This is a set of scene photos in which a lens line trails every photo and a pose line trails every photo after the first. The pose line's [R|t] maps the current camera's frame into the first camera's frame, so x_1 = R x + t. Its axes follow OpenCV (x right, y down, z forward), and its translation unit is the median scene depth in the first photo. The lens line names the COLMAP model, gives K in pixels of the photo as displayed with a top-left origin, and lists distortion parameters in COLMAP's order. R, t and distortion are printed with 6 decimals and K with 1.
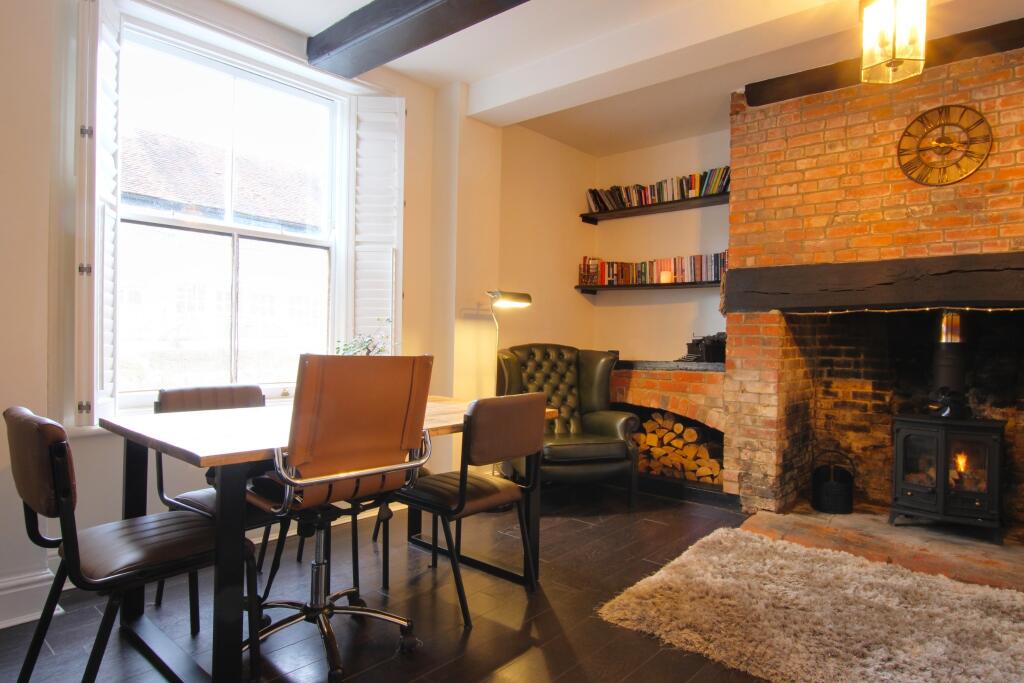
lens RADIAL K [[583.5, 0, 533.4], [0, 583.5, 342.7], [0, 0, 1]] dist [-0.013355, 0.001936]
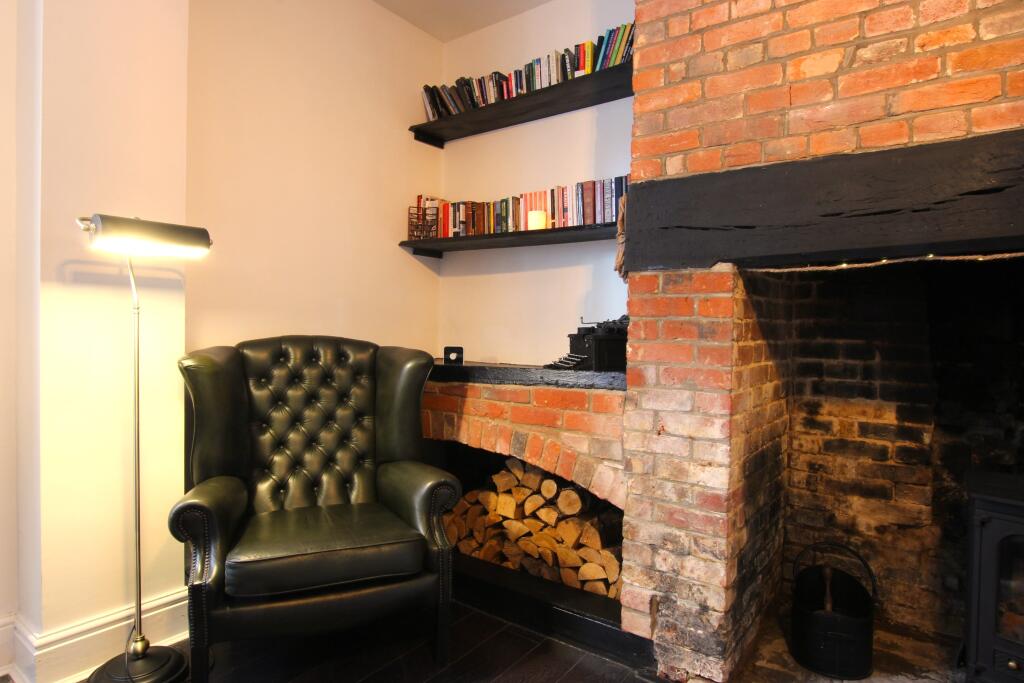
lens RADIAL K [[591.7, 0, 516.1], [0, 591.7, 342.0], [0, 0, 1]] dist [-0.024075, 0.005159]
pose [[0.996869, -0.003012, 0.079014, 0.192708], [0.002014, 0.999917, 0.012706, 0.001302], [-0.079045, -0.012508, 0.996793, 0.495244]]
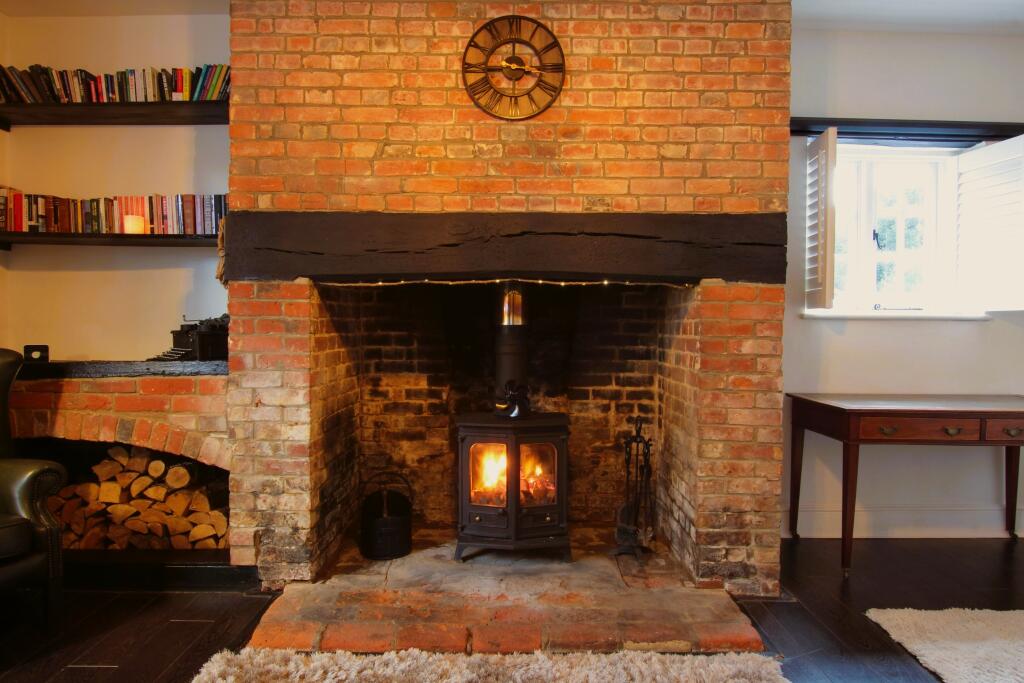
lens RADIAL K [[591.7, 0, 516.1], [0, 591.7, 342.0], [0, 0, 1]] dist [-0.024075, 0.005159]
pose [[0.752075, -0.025720, 0.658576, 0.143605], [0.012765, 0.999619, 0.024462, 0.002862], [-0.658954, -0.009991, 0.752117, 0.314007]]
